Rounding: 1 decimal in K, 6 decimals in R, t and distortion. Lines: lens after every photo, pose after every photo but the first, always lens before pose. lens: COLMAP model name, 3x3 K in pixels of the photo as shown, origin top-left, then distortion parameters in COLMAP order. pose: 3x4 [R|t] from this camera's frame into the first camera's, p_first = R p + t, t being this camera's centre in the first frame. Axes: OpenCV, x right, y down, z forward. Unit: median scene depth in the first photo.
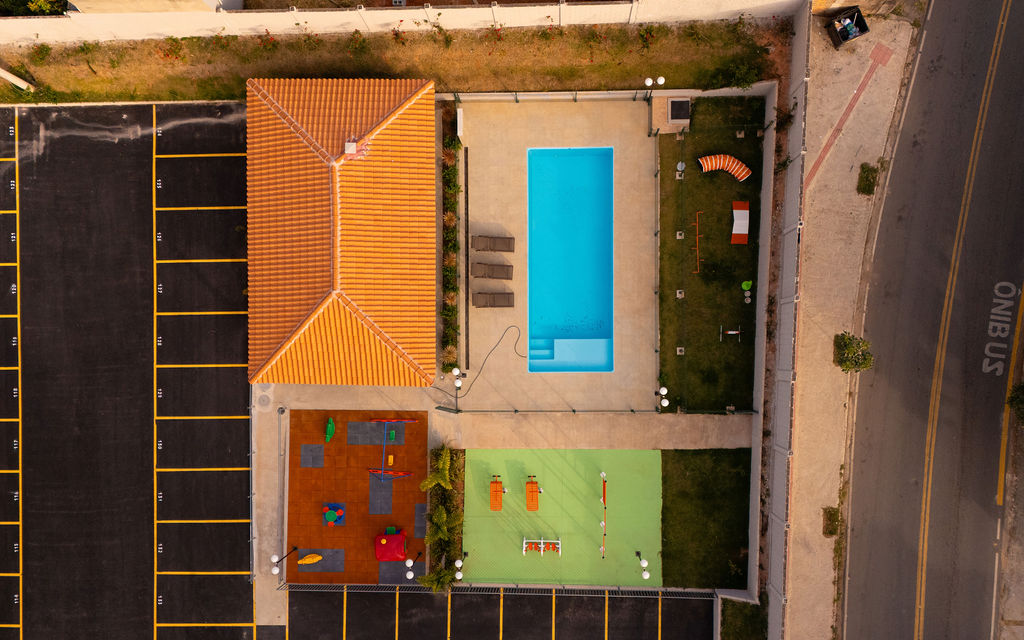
lens RADIAL K [[920.5, 0, 556.0], [0, 920.5, 331.2], [0, 0, 1]] dist [0.081596, -0.071428]
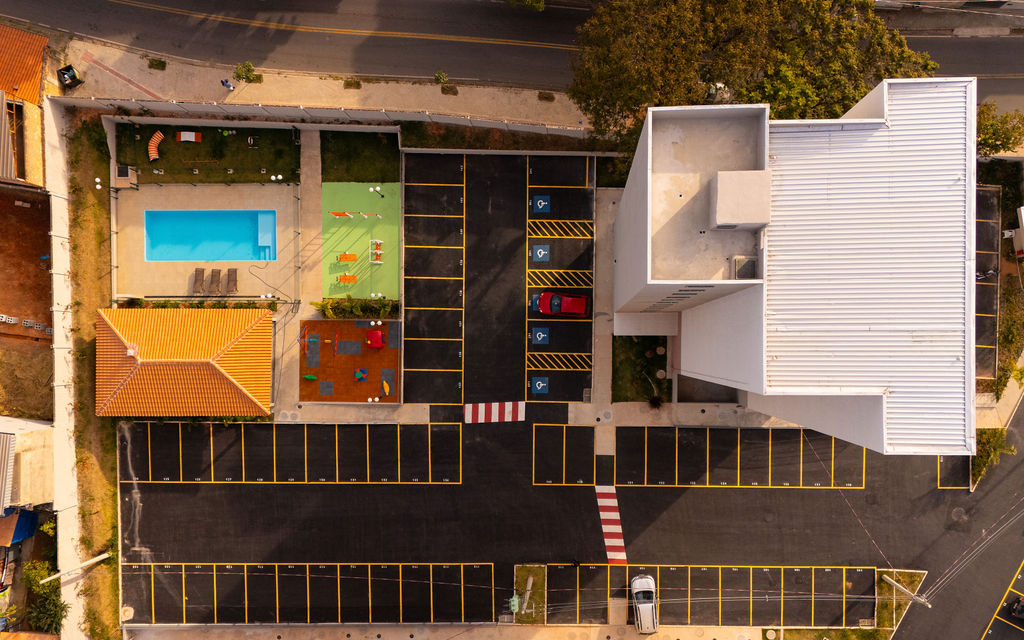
lens RADIAL K [[920.5, 0, 511.5], [0, 920.5, 319.6], [0, 0, 1]] dist [0.081596, -0.071428]
pose [[0.000815, -0.999493, 0.031814, -0.194776], [0.999307, -0.000371, -0.037233, 0.546503], [0.037226, 0.031822, 0.998800, -0.694051]]
